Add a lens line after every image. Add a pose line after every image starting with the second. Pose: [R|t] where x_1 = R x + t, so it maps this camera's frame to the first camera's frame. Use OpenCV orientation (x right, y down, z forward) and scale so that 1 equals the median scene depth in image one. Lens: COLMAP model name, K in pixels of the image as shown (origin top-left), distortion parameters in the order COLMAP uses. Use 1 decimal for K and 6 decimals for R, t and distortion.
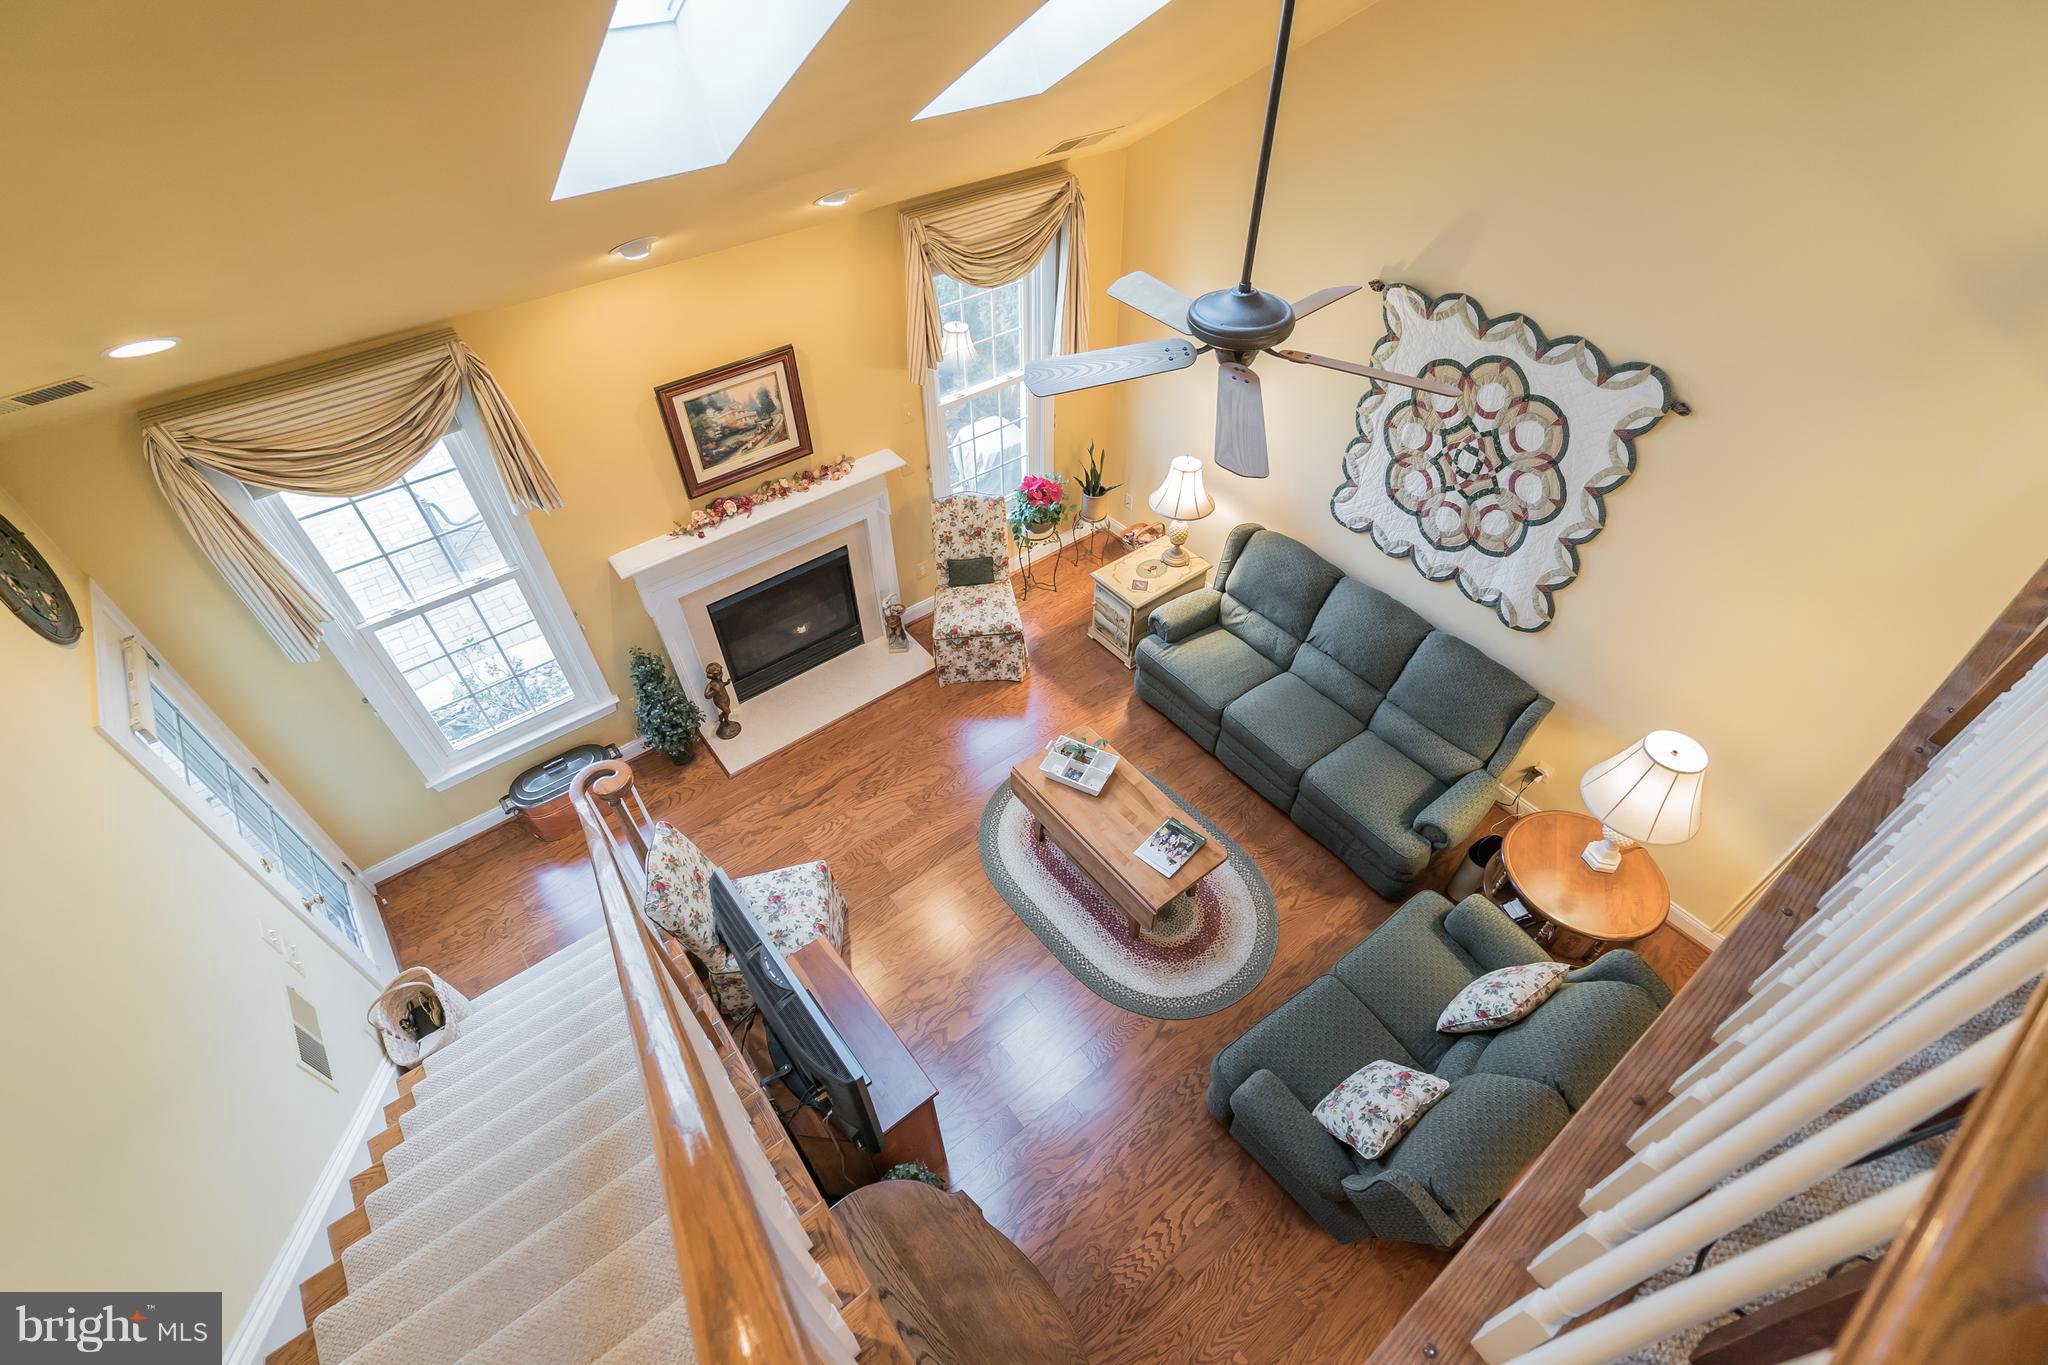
lens RADIAL K [[925.5, 0, 1024.0], [0, 925.5, 682.5], [0, 0, 1]] dist [-0.000213, 0.000208]
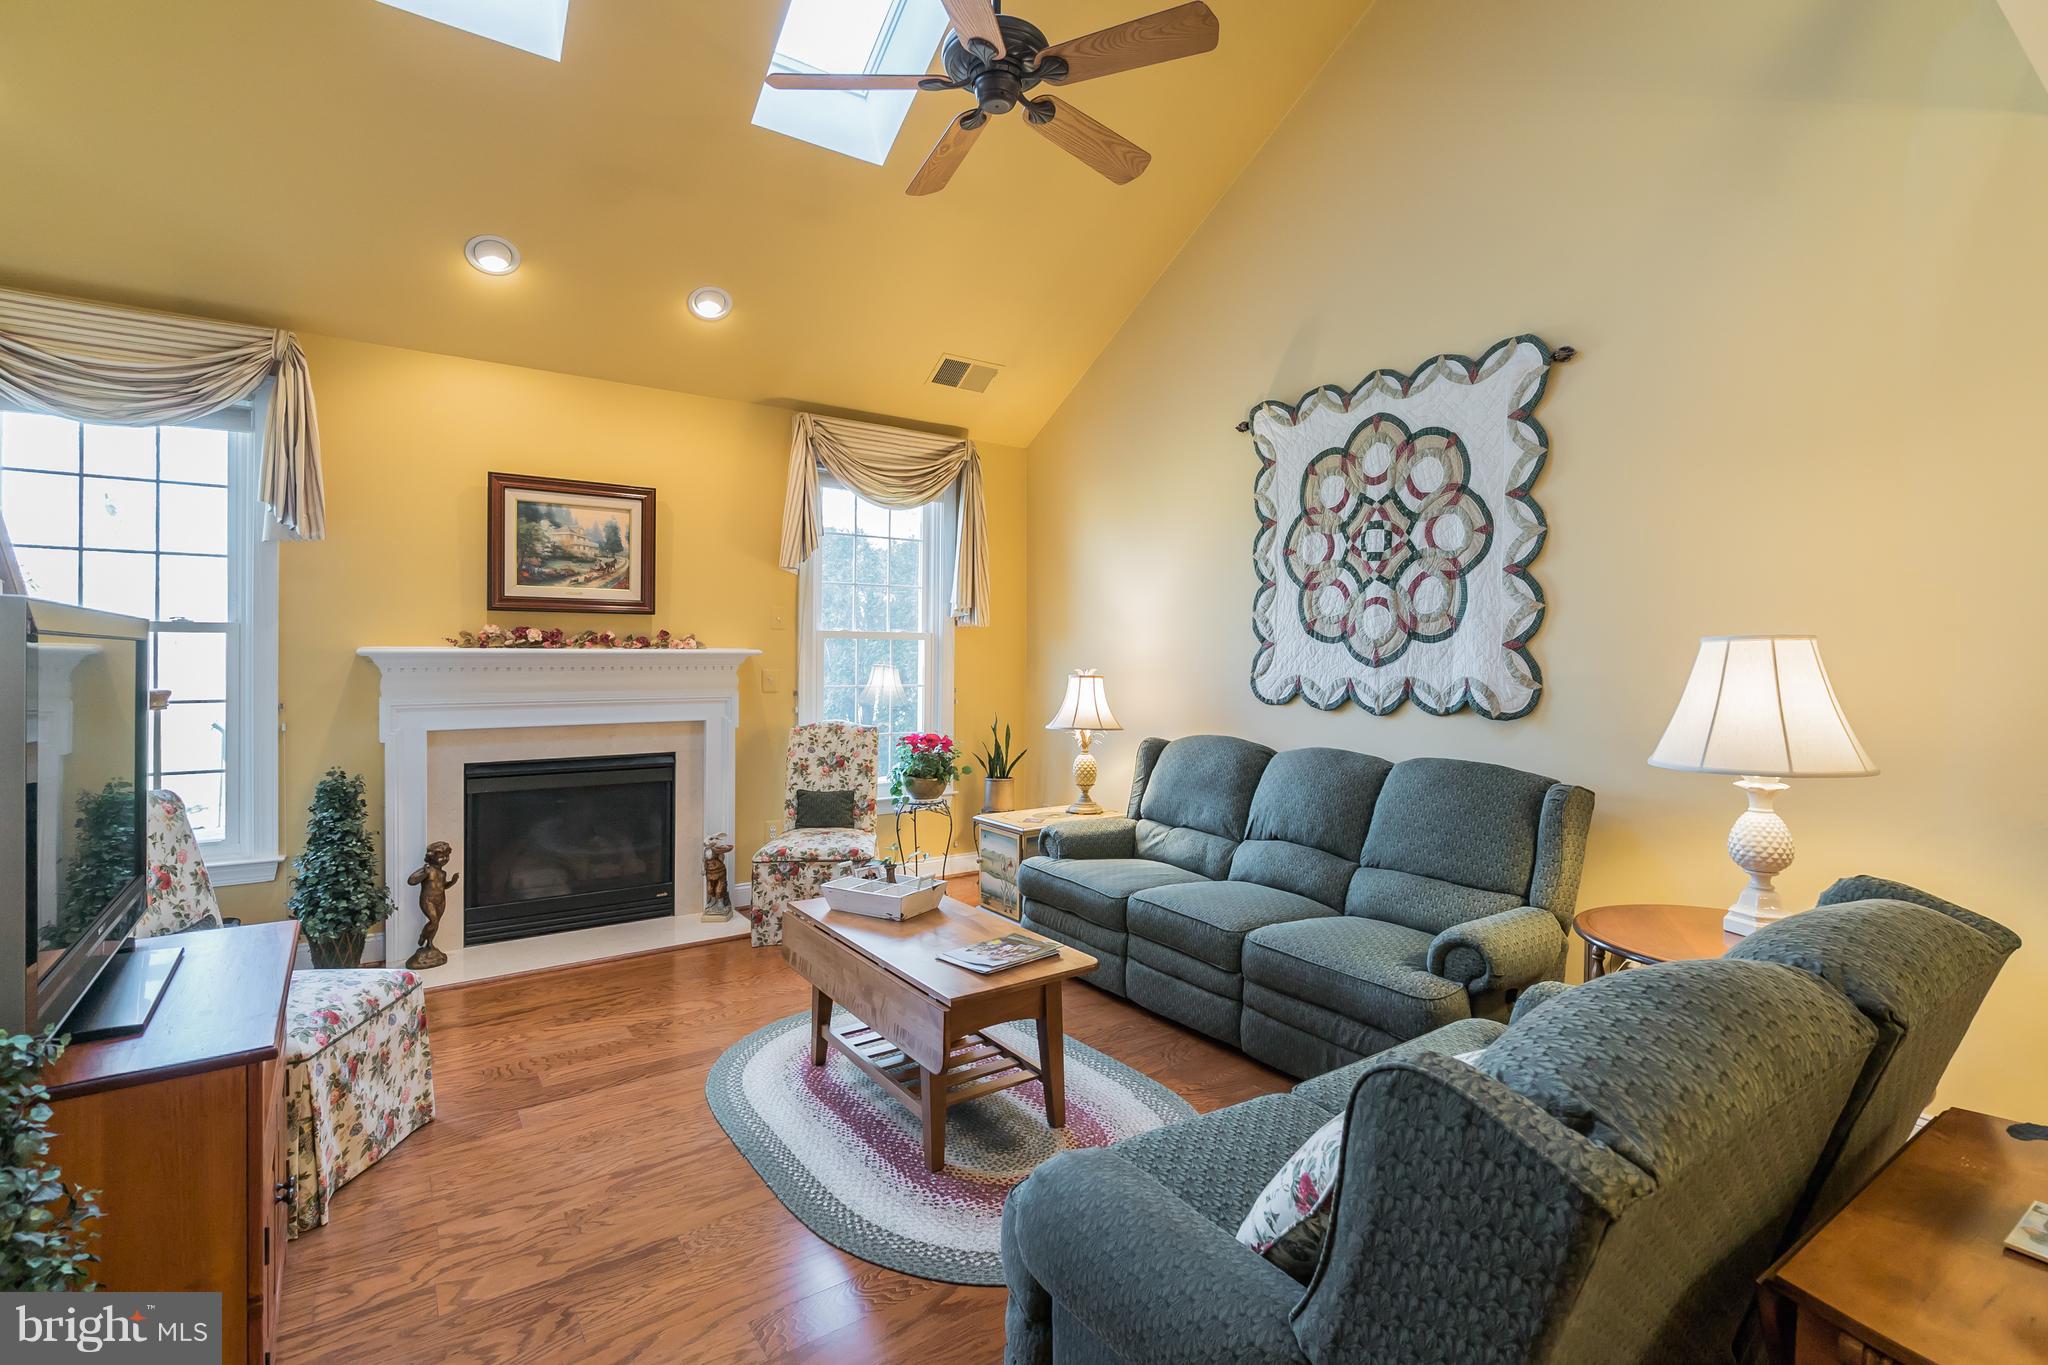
lens RADIAL K [[943.5, 0, 1019.5], [0, 943.5, 660.8], [0, 0, 1]] dist [0.000313, 0.000374]
pose [[0.998332, 0.020640, -0.053922, 0.191413], [-0.052685, 0.707691, -0.704555, 0.448193], [0.023618, 0.706221, 0.707598, 0.433711]]
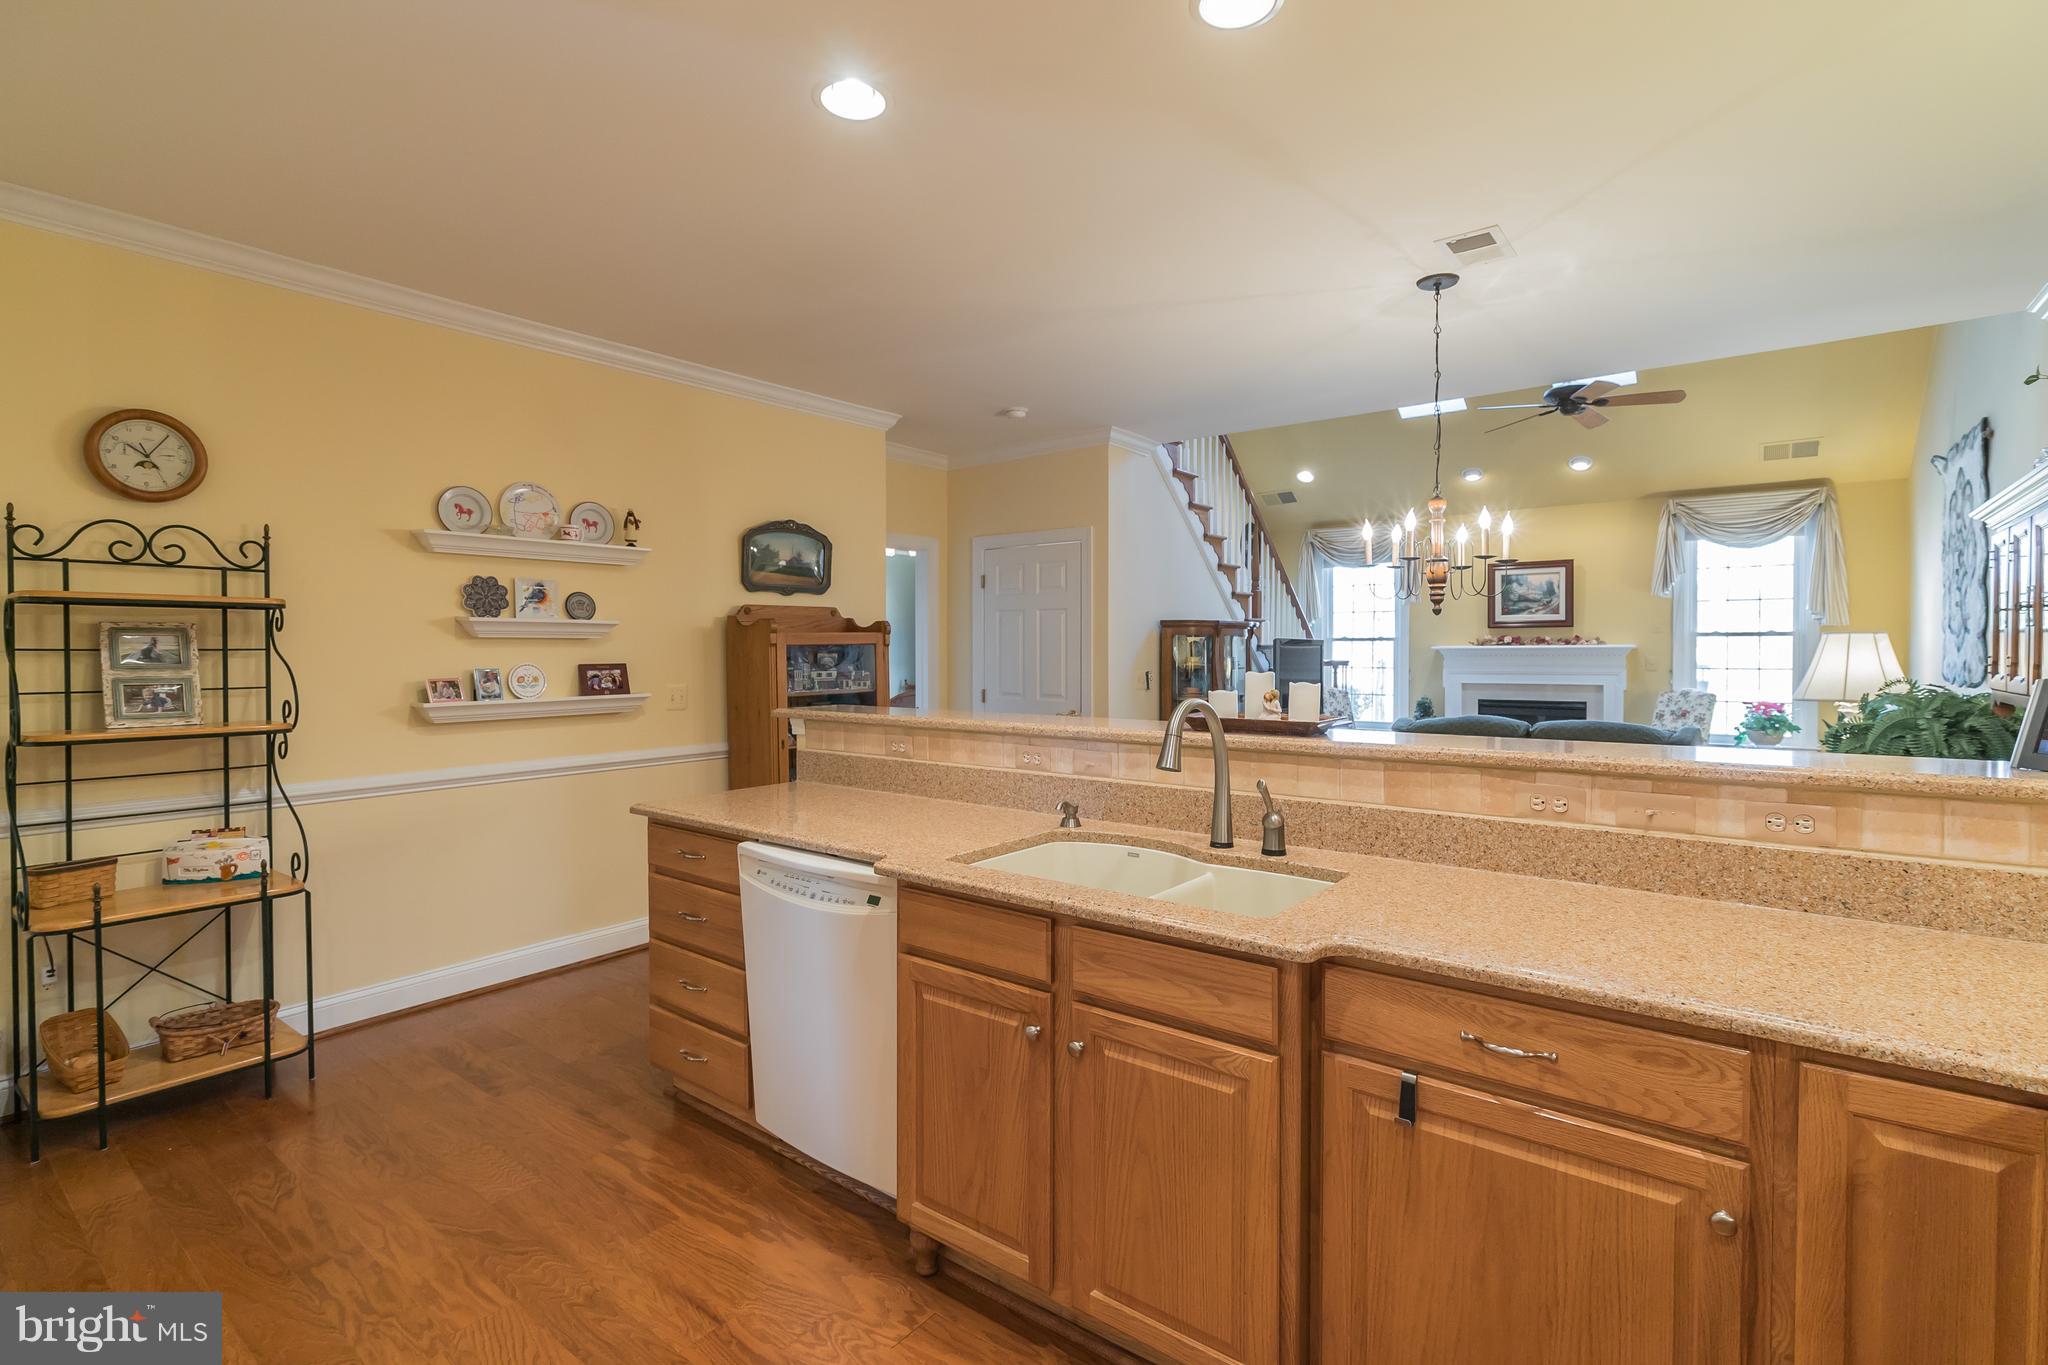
lens RADIAL K [[943.5, 0, 1019.5], [0, 943.5, 660.8], [0, 0, 1]] dist [0.000313, 0.000374]
pose [[0.240024, 0.025289, -0.970438, 1.301363], [-0.688439, 0.709233, -0.151793, 0.813578], [0.684427, 0.704521, 0.187643, 0.045569]]
